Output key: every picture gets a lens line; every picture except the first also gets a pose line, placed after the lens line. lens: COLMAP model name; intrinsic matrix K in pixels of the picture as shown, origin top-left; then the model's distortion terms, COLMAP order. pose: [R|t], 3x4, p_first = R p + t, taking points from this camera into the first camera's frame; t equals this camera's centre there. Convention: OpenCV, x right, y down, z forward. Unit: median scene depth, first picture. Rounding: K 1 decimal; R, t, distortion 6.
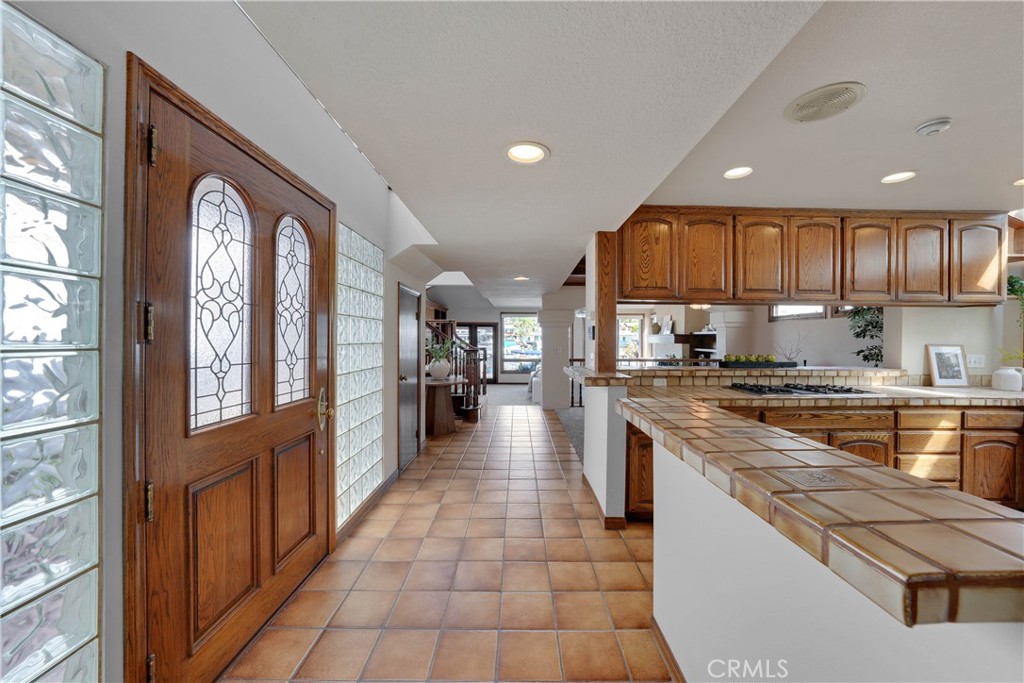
lens RADIAL K [[355.7, 0, 513.0], [0, 355.7, 339.6], [0, 0, 1]] dist [-0.025041, 0.004141]
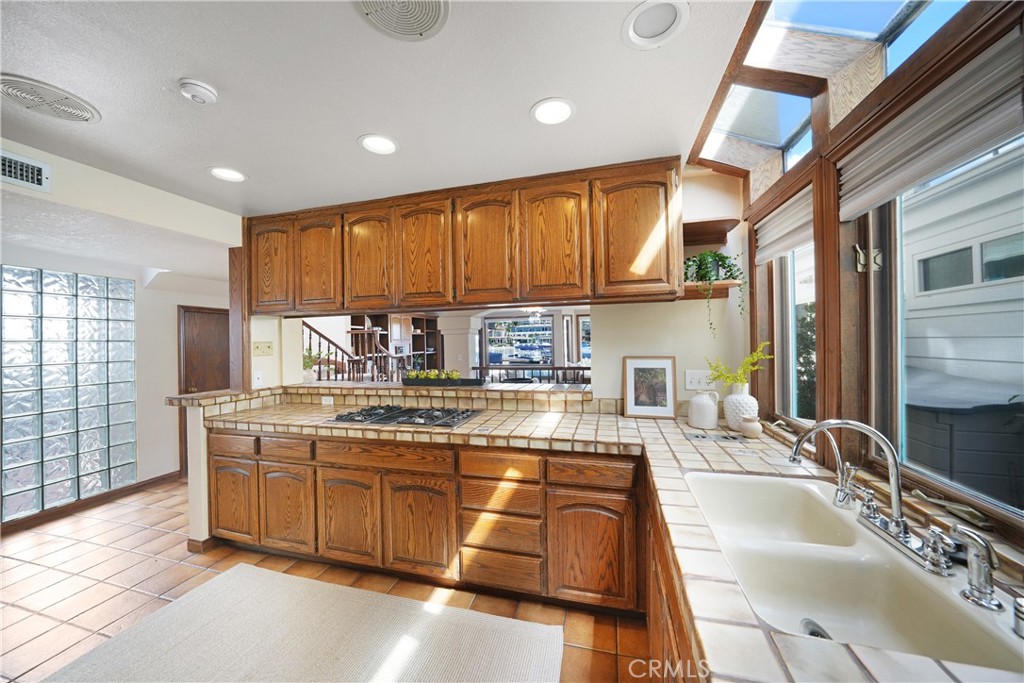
lens RADIAL K [[355.7, 0, 508.2], [0, 355.7, 340.4], [0, 0, 1]] dist [-0.025041, 0.004141]
pose [[0.966212, -0.025809, -0.256454, 1.422969], [0.024942, 0.999667, -0.006634, -0.024819], [0.256540, 0.000013, 0.966534, 0.291139]]
